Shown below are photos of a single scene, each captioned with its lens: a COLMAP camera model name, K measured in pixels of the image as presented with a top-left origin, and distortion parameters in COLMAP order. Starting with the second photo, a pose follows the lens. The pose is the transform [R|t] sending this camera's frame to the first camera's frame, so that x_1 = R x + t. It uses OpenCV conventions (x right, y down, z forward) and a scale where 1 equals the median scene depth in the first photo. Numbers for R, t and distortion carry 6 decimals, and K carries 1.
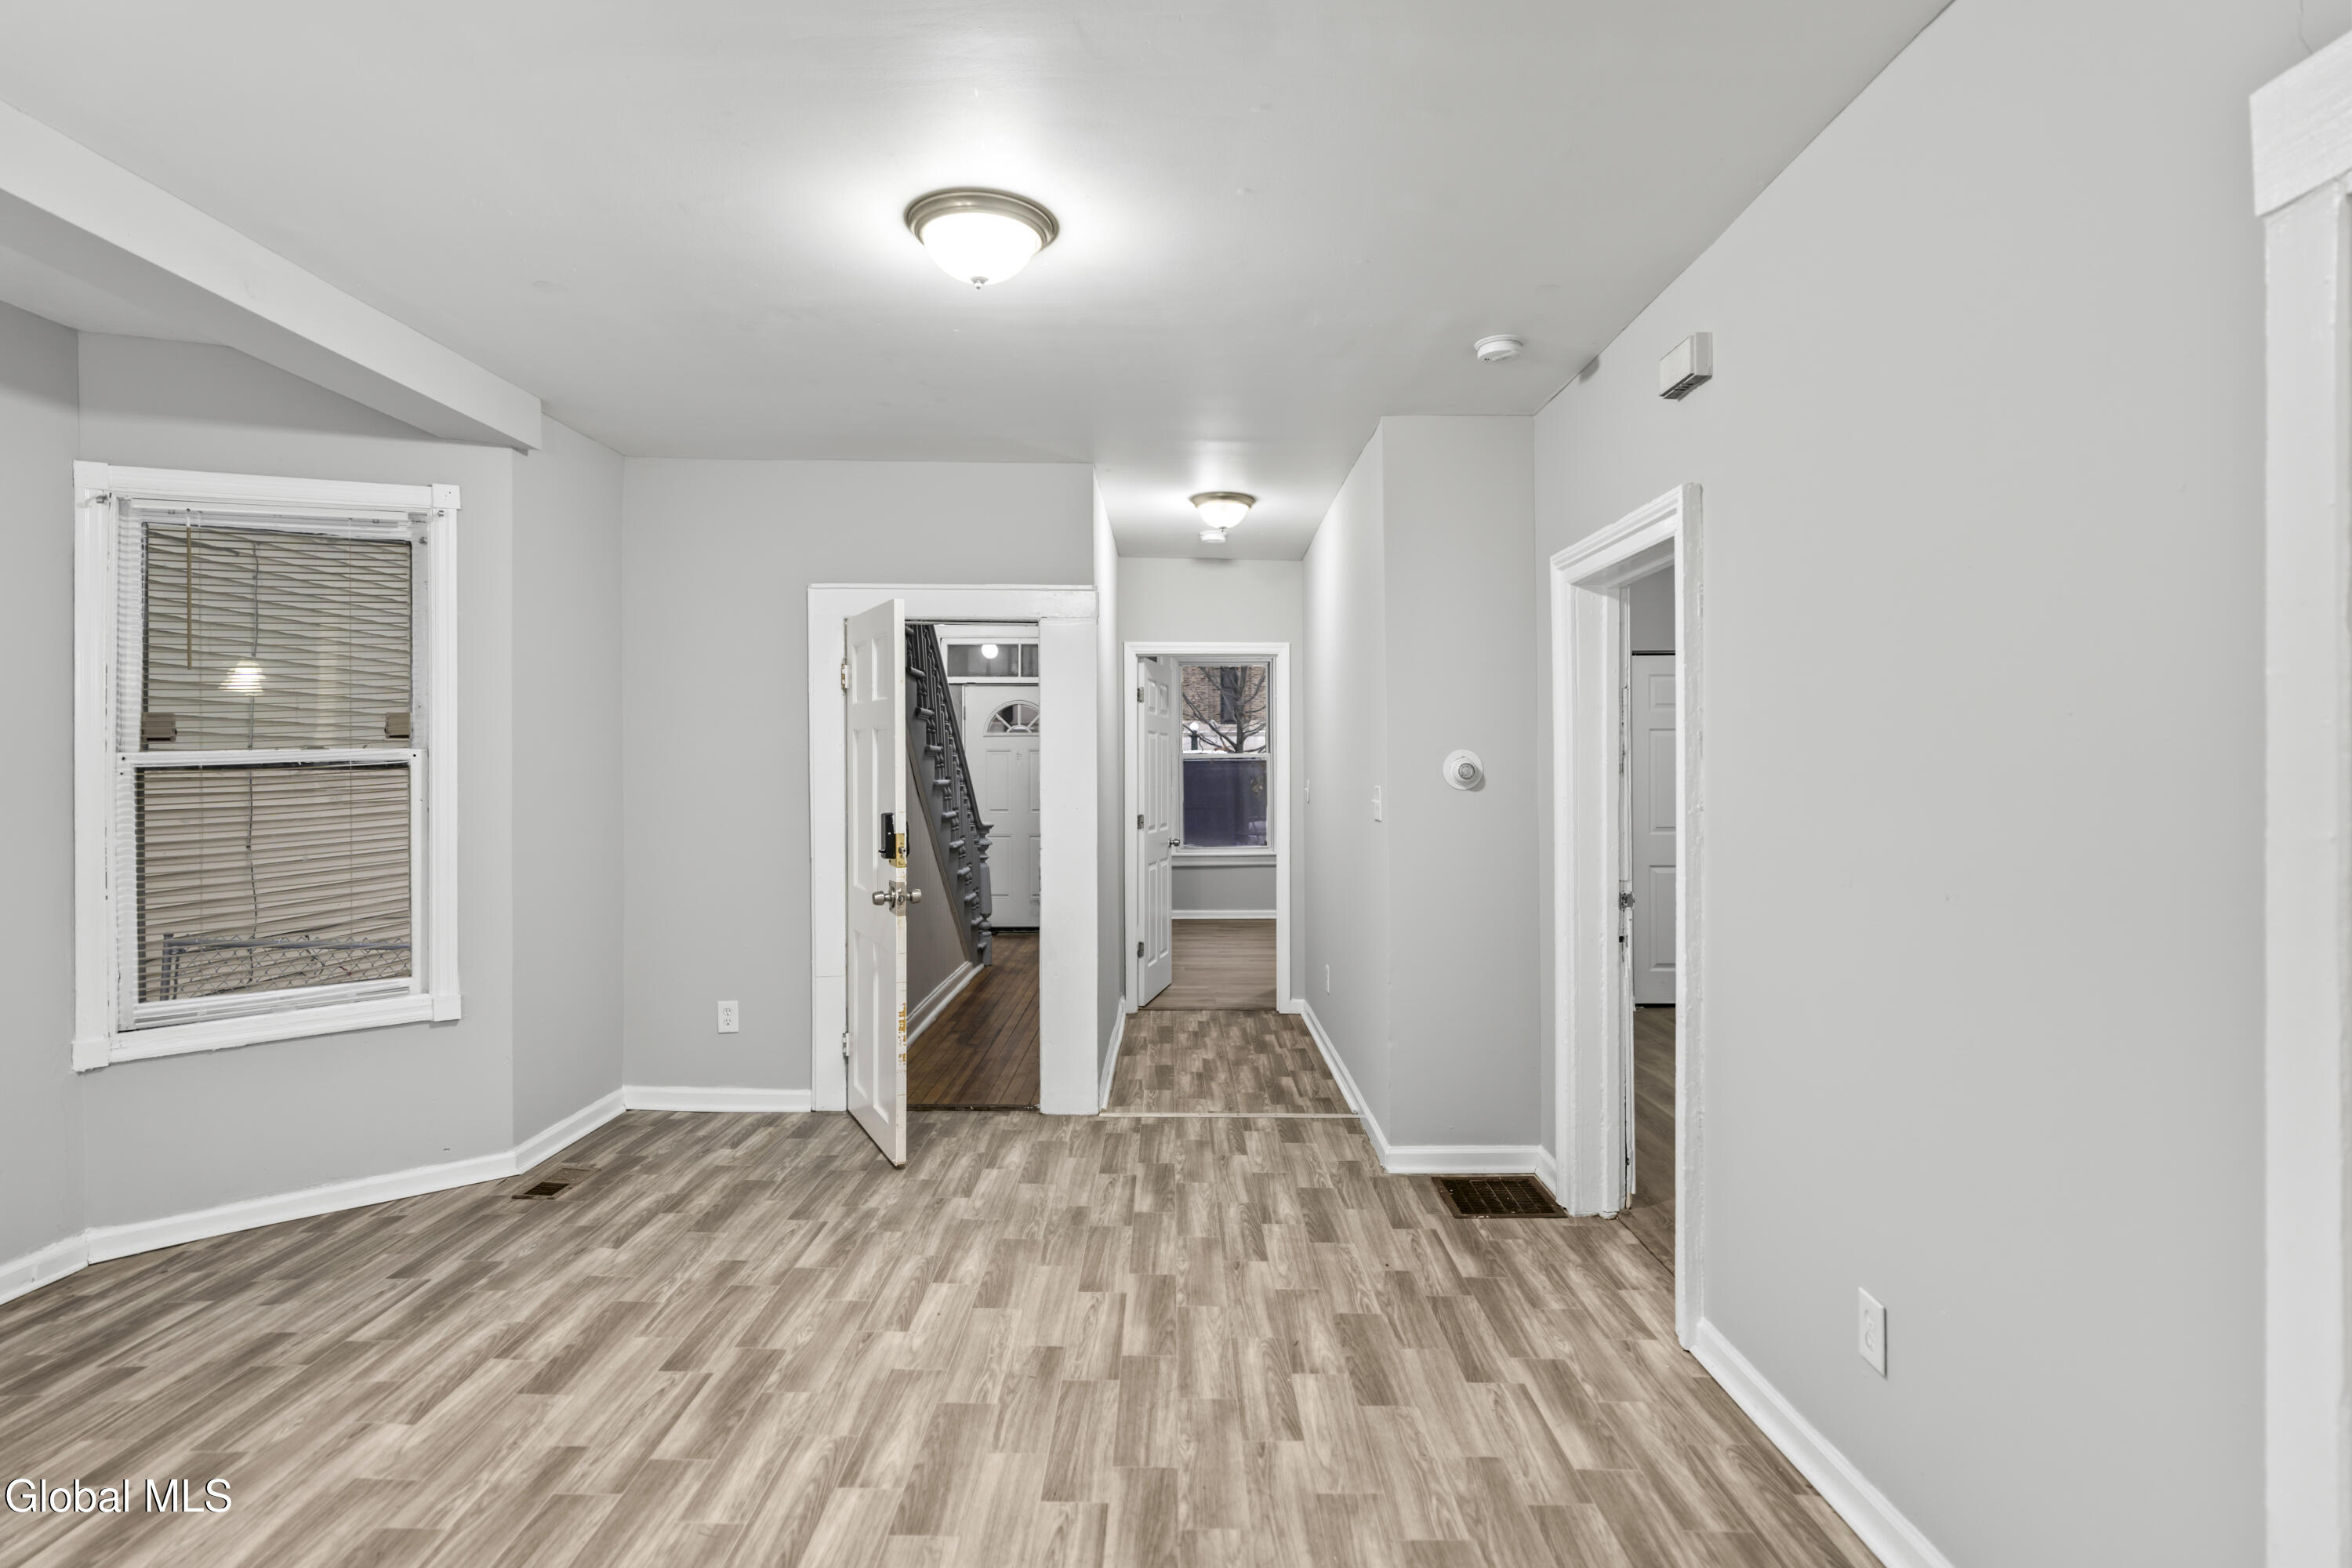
lens RADIAL K [[1231.0, 0, 1176.0], [0, 1231.0, 782.0], [0, 0, 1]] dist [-0.000203, -0.000159]
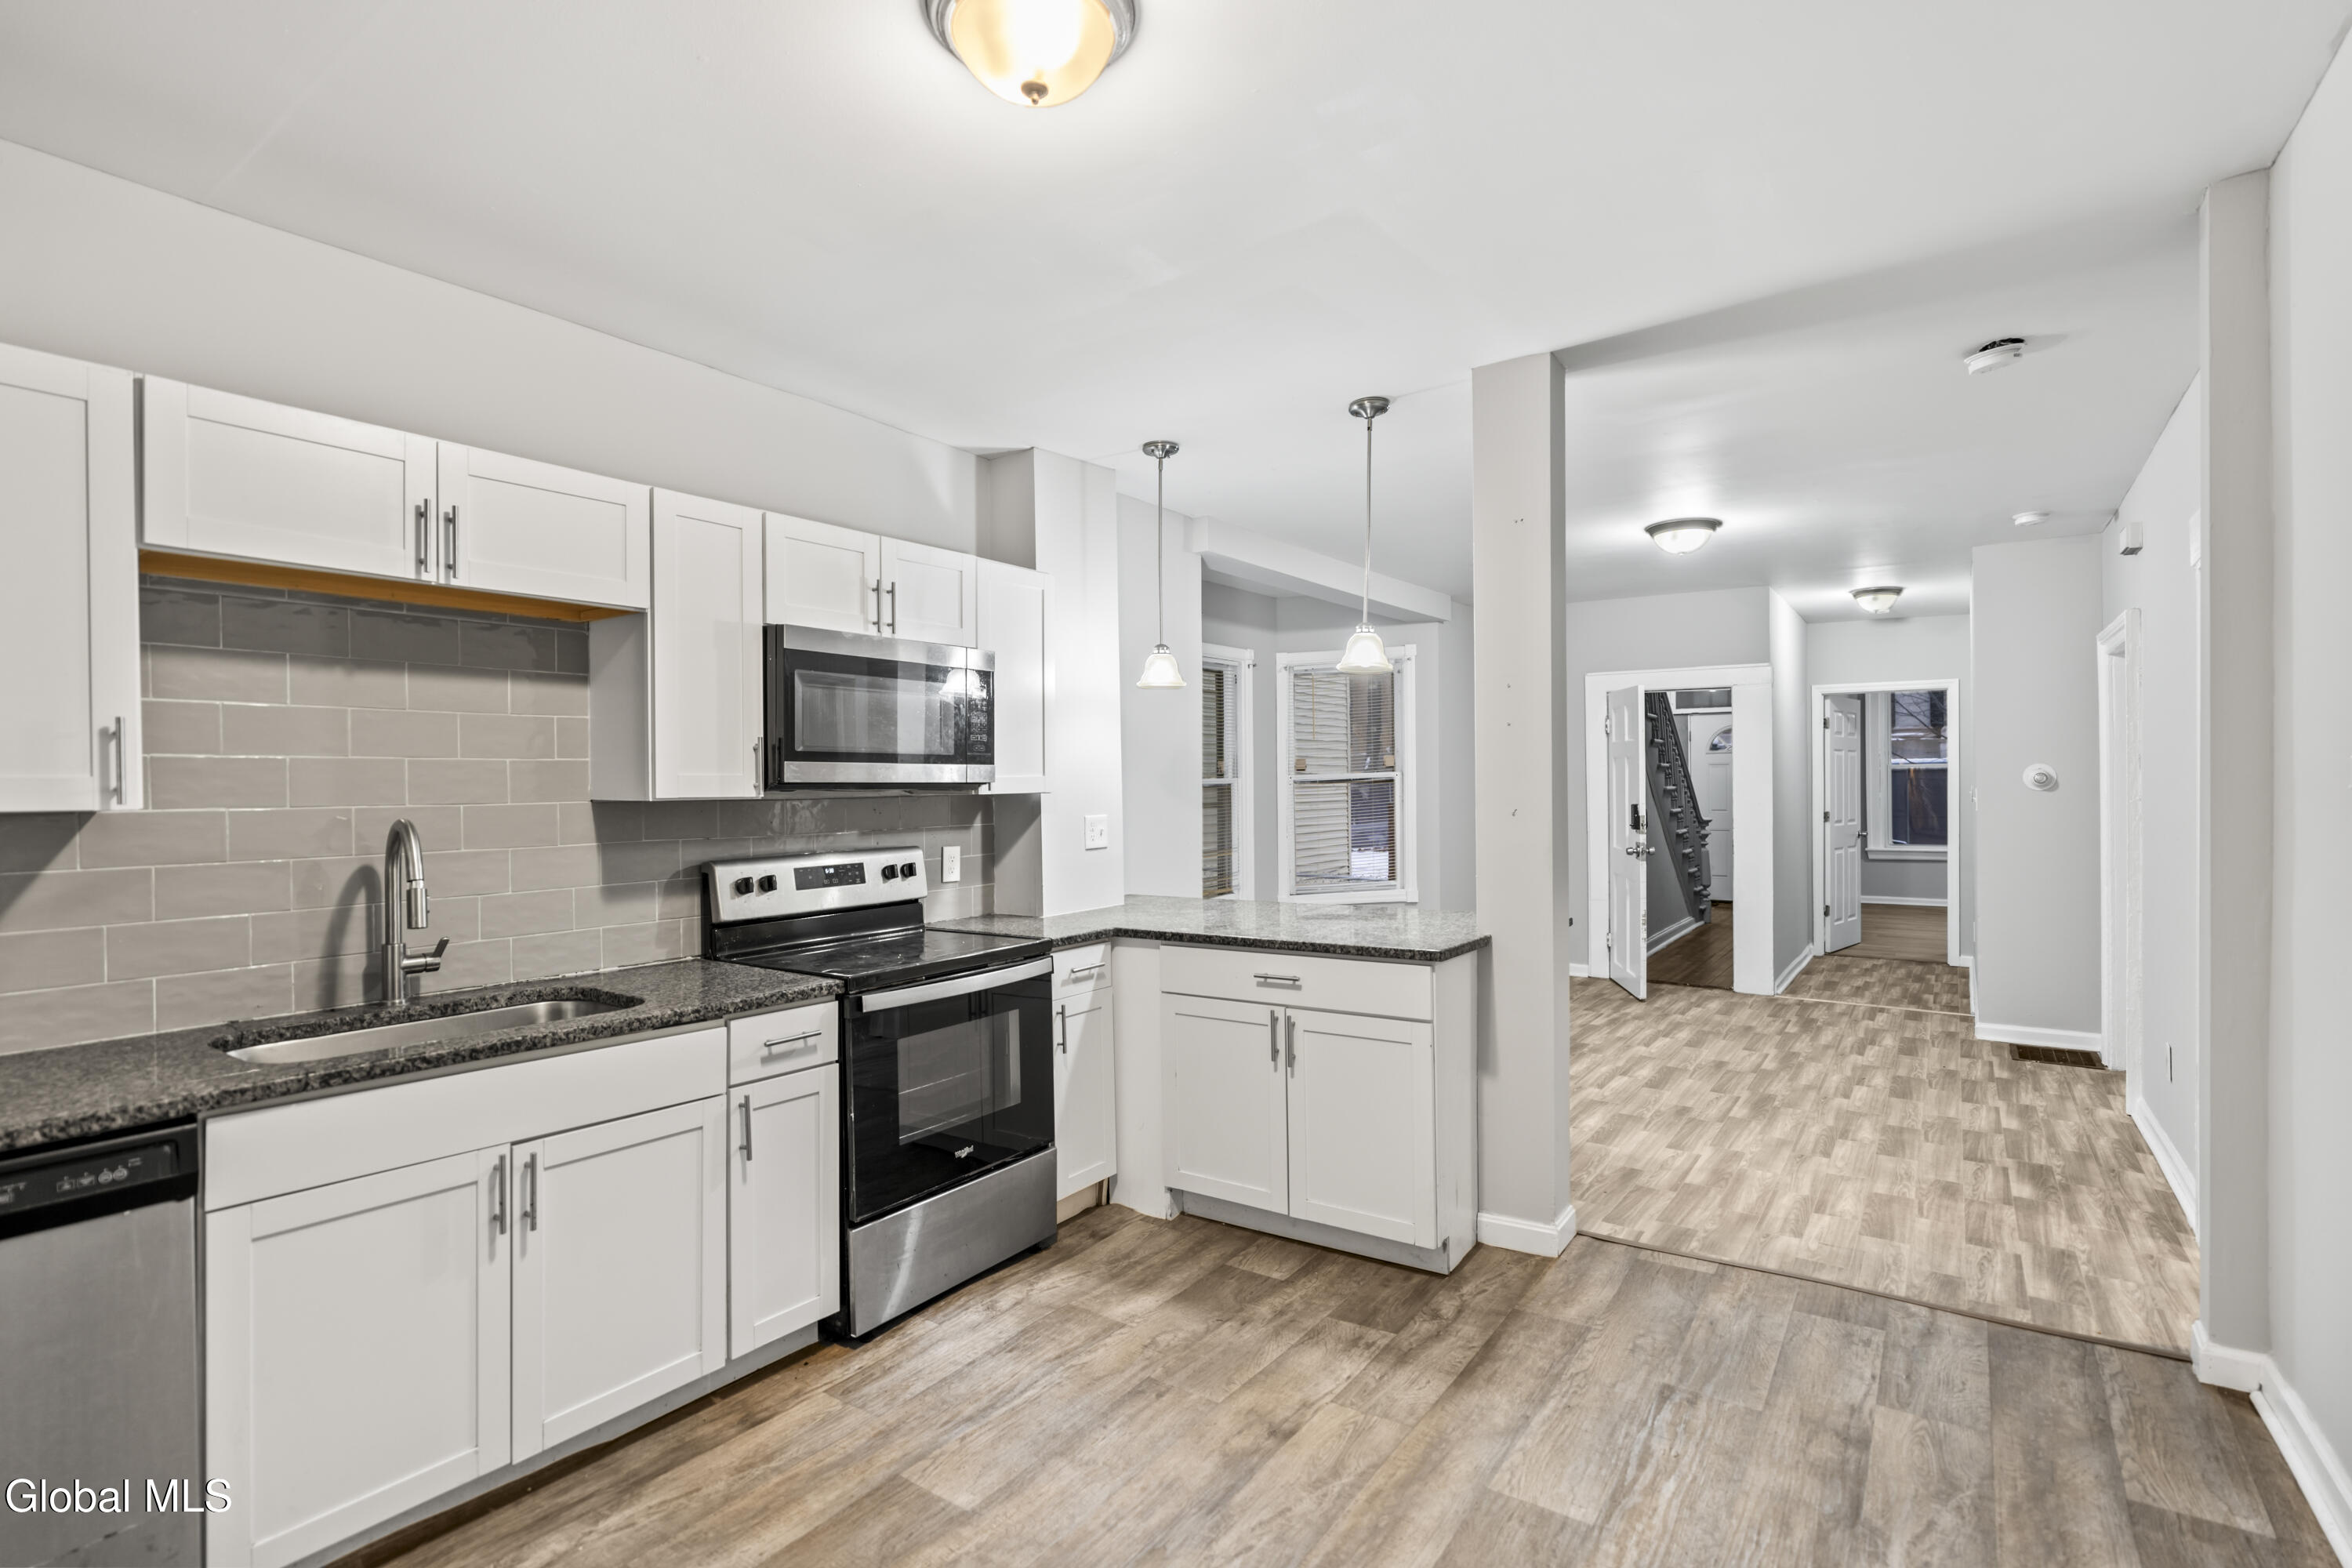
lens RADIAL K [[1143.7, 0, 1172.4], [0, 1143.7, 791.1], [0, 0, 1]] dist [-0.000240, -0.000891]
pose [[0.822708, -0.002036, -0.568461, 0.130612], [0.001544, 0.999998, -0.001346, 0.006014], [0.568463, 0.000230, 0.822709, -0.621187]]
